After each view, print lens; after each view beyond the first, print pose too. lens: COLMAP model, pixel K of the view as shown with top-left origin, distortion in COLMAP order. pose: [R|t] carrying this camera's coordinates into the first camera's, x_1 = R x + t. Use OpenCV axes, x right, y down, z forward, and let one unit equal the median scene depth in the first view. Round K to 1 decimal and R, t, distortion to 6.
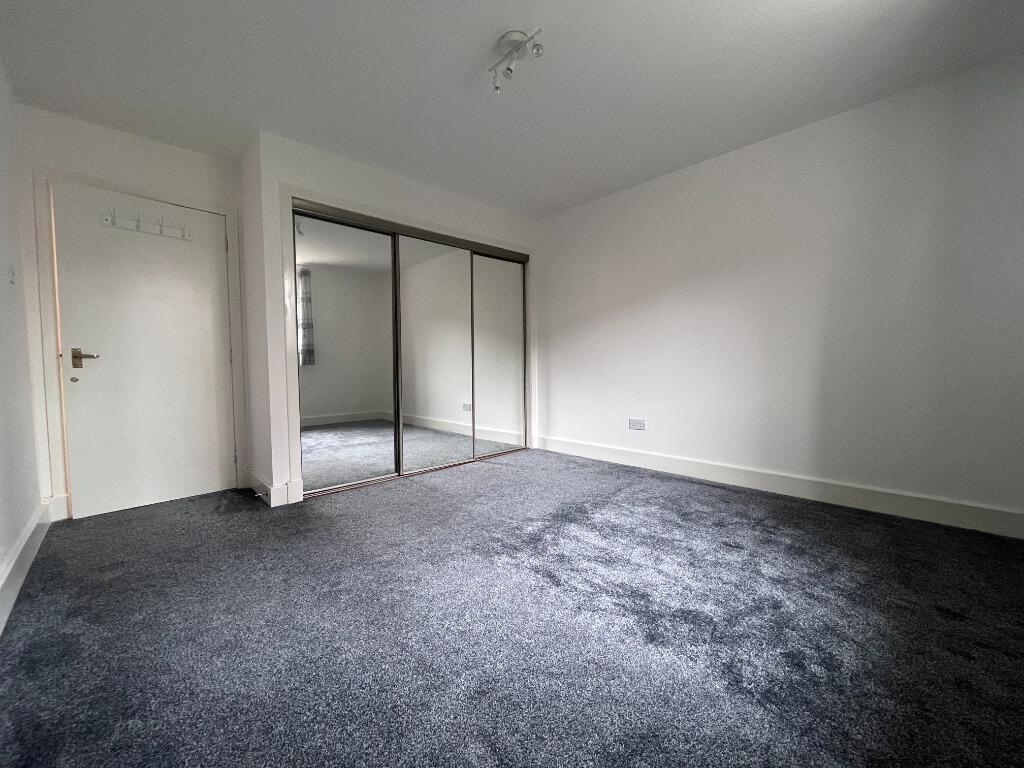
lens RADIAL K [[413.6, 0, 509.6], [0, 413.6, 384.7], [0, 0, 1]] dist [-0.000546, -0.000160]
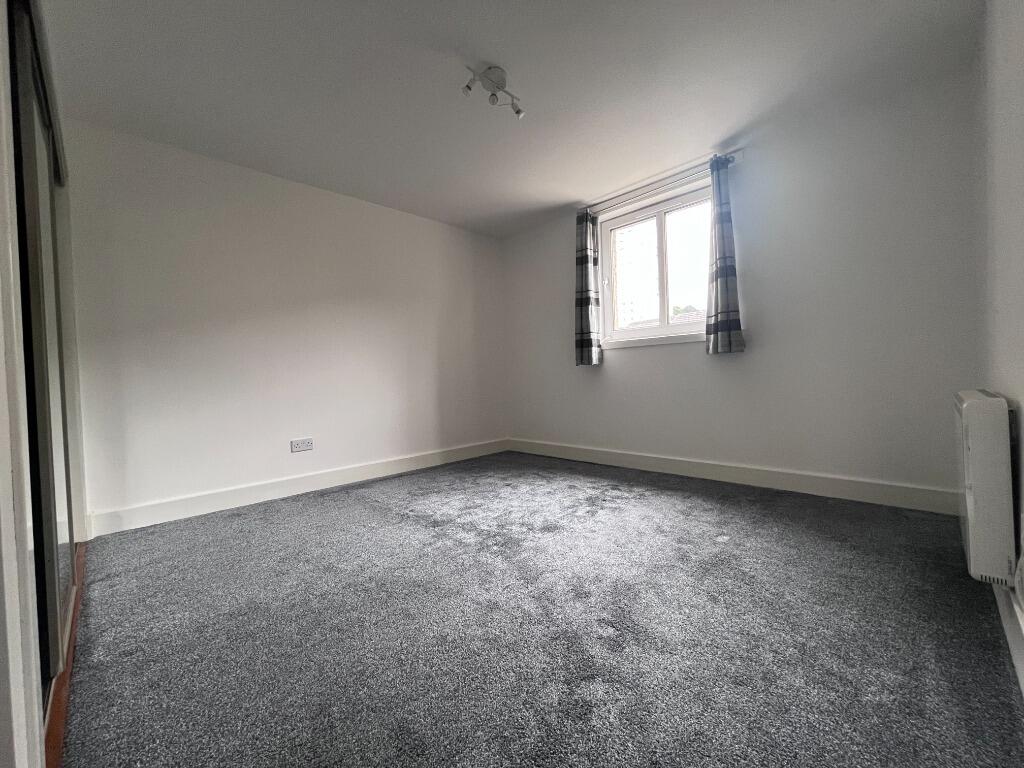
lens RADIAL K [[413.6, 0, 509.6], [0, 413.6, 384.7], [0, 0, 1]] dist [-0.000546, -0.000160]
pose [[-0.014290, -0.006635, 0.999876, -0.841797], [0.083517, 0.996476, 0.007806, -0.005157], [-0.996404, 0.083618, -0.013685, 0.792395]]
